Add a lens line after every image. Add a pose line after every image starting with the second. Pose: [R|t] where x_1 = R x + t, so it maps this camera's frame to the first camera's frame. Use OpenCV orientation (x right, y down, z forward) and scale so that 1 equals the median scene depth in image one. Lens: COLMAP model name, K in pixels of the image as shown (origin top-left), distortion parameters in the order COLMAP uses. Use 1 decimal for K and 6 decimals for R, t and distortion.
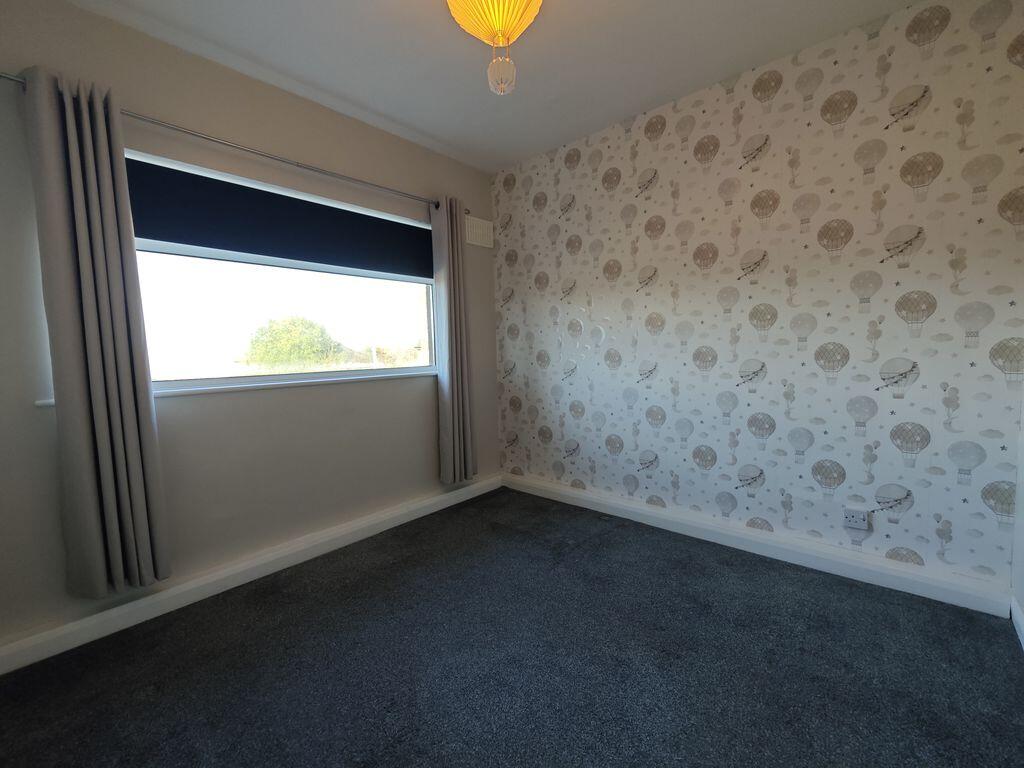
lens RADIAL K [[439.7, 0, 512.0], [0, 439.7, 384.0], [0, 0, 1]] dist [0.000766, 0.000146]
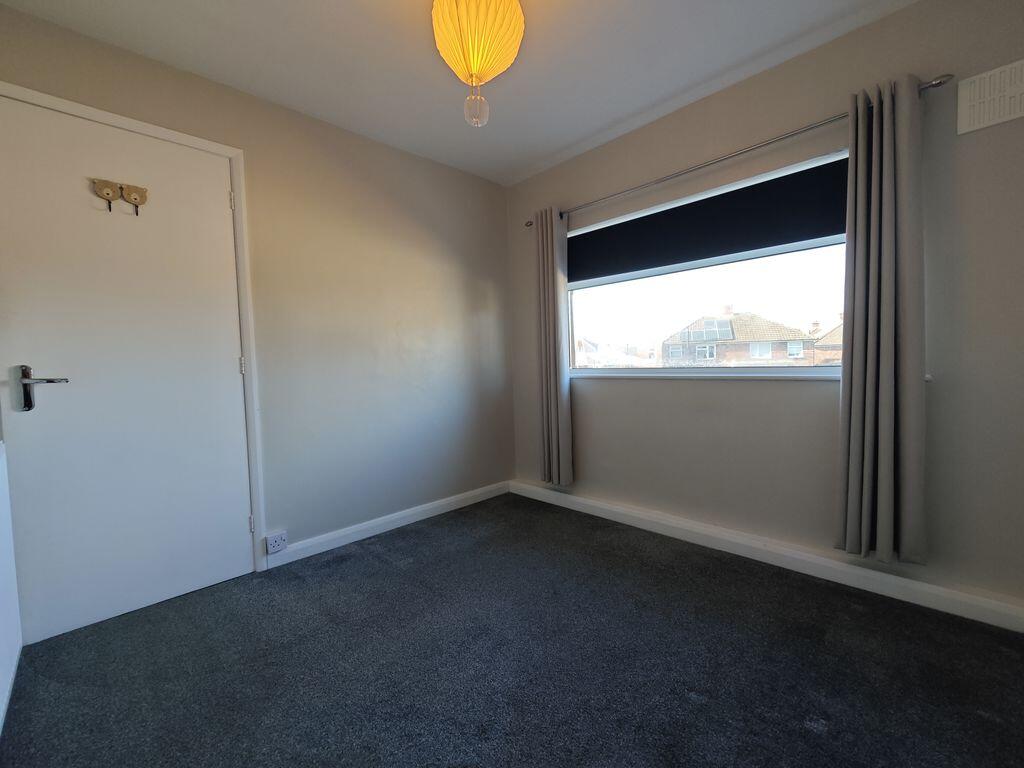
lens RADIAL K [[439.7, 0, 512.0], [0, 439.7, 384.0], [0, 0, 1]] dist [0.000766, 0.000146]
pose [[-0.087154, 0.080367, -0.992948, 0.690753], [-0.045350, 0.995387, 0.084545, -0.062166], [0.995162, 0.052398, -0.083107, 0.740678]]
